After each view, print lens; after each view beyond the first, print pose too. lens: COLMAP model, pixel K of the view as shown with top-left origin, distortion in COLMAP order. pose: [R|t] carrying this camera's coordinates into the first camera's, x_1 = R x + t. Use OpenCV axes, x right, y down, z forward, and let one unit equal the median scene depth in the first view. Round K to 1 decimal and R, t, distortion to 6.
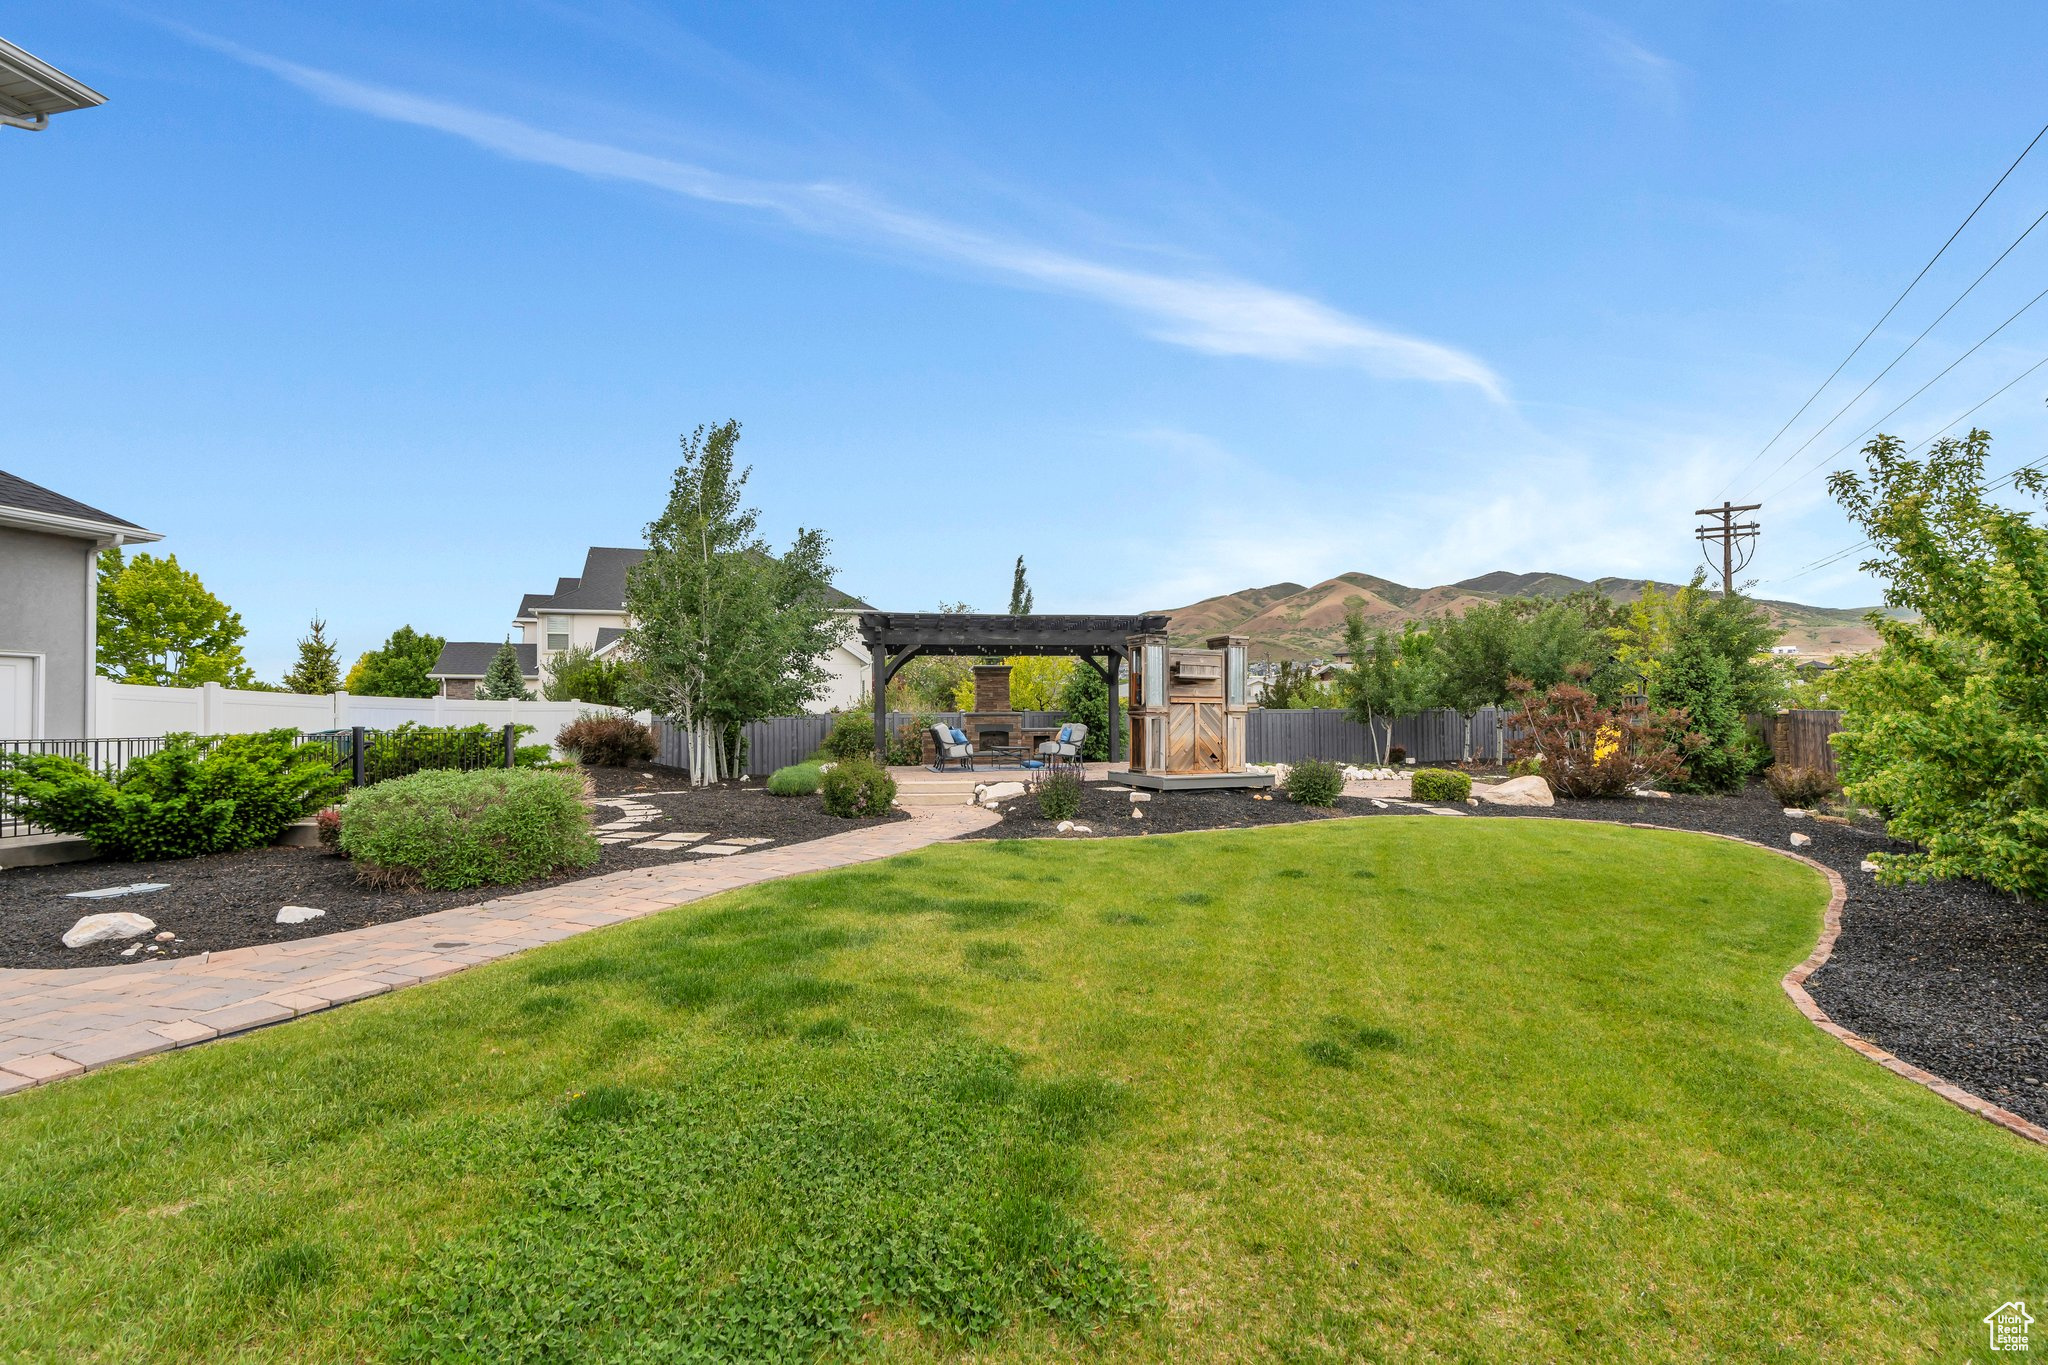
lens RADIAL K [[929.4, 0, 1024.0], [0, 929.4, 682.5], [0, 0, 1]] dist [0.012181, 0.000267]
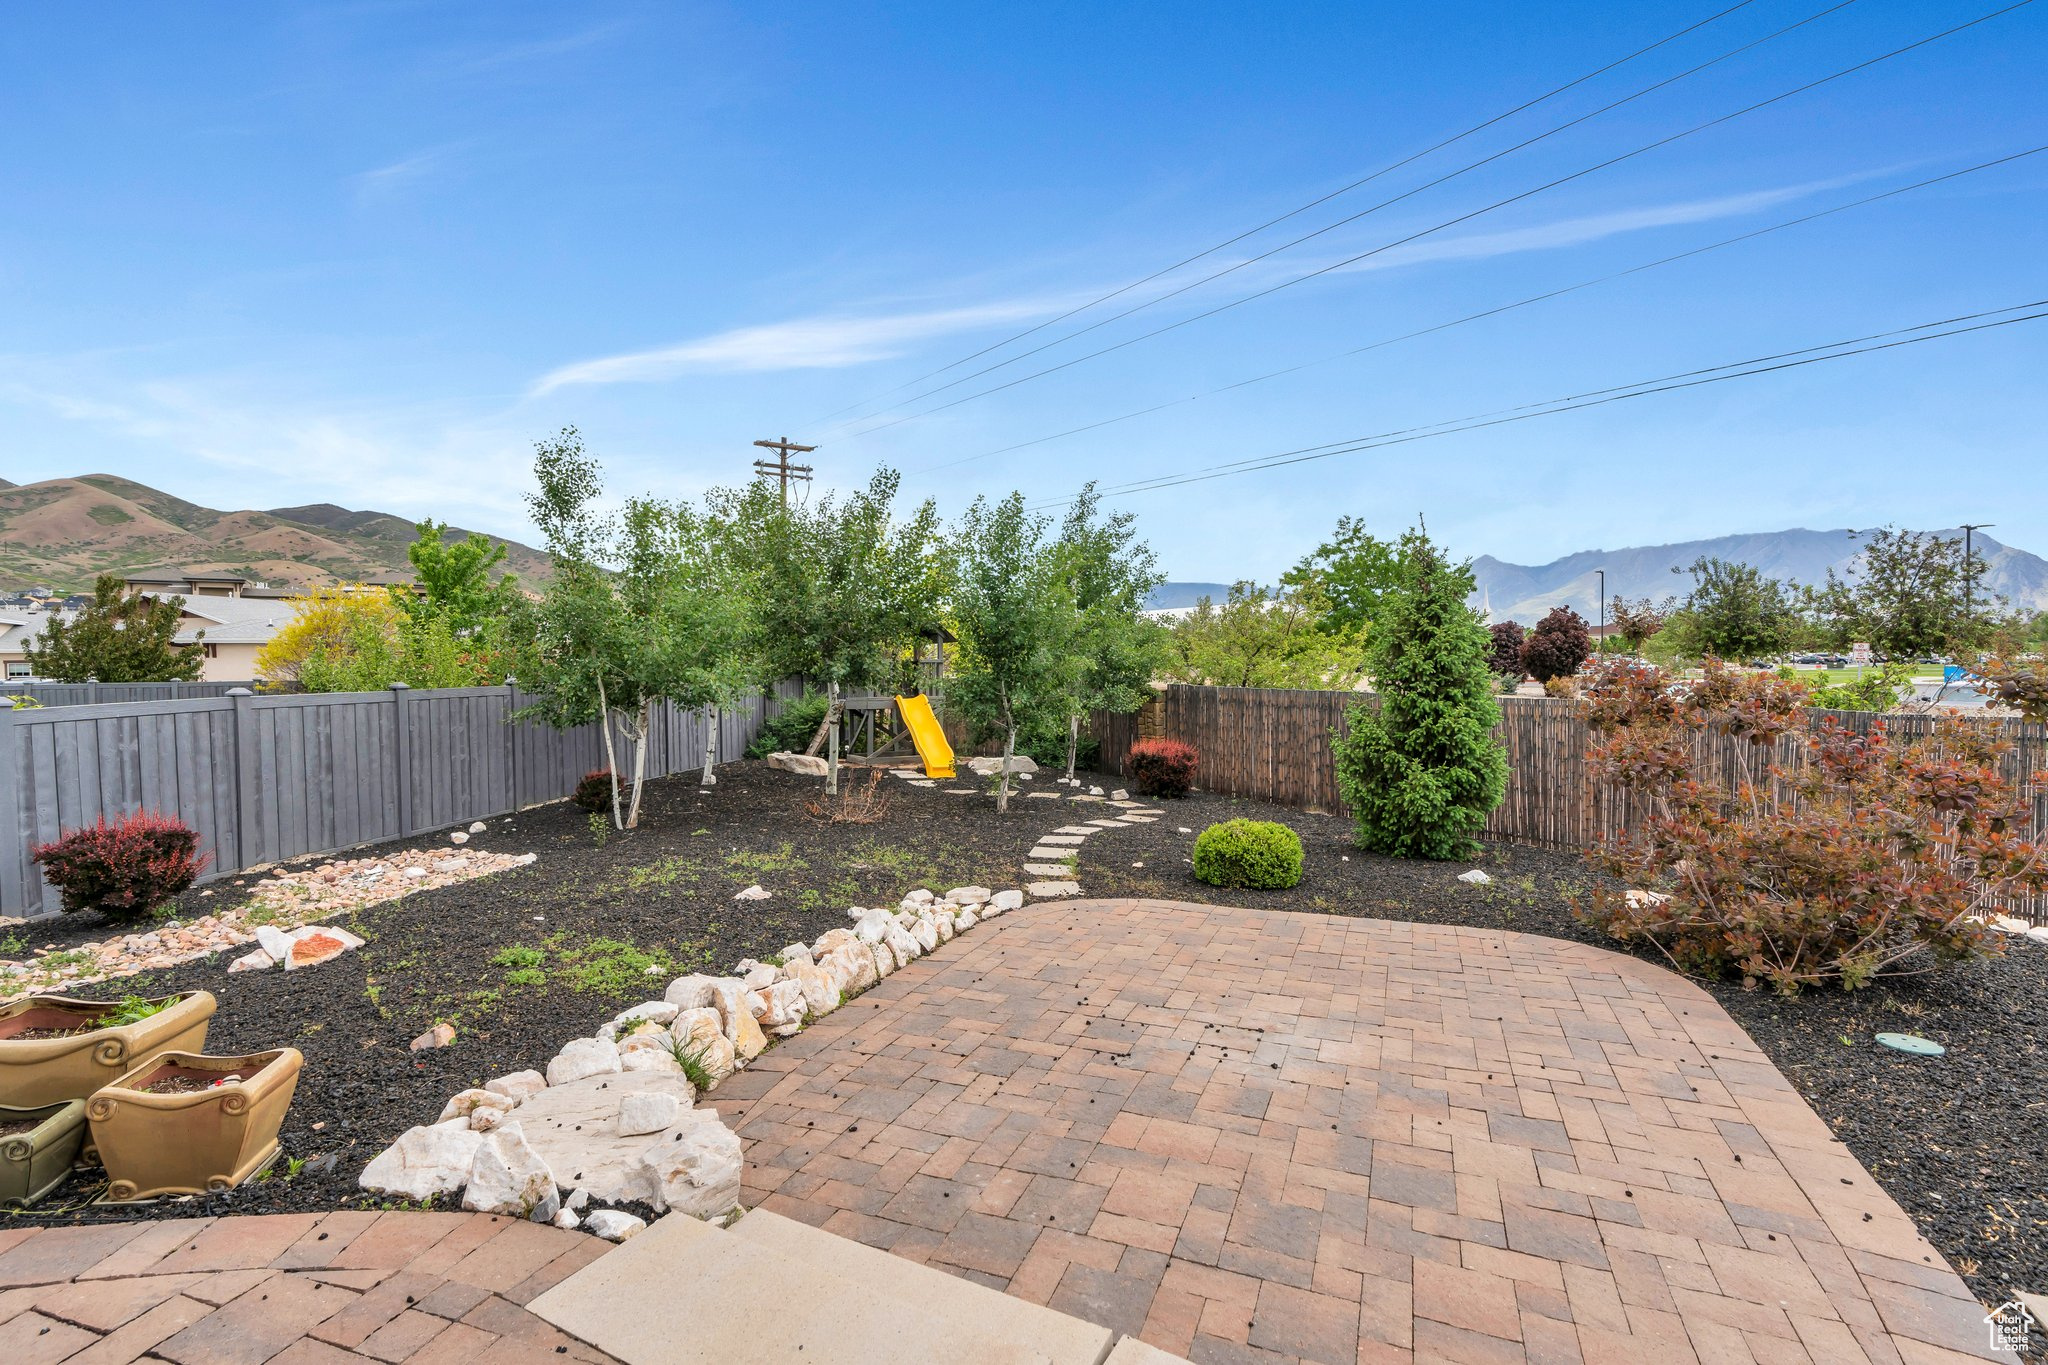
lens RADIAL K [[929.4, 0, 1024.0], [0, 929.4, 682.5], [0, 0, 1]] dist [0.012181, 0.000267]
pose [[0.441624, -0.019903, 0.896980, 0.052590], [-0.027767, 0.998972, 0.035837, 0.002316], [-0.896771, -0.040733, 0.440617, 0.395280]]
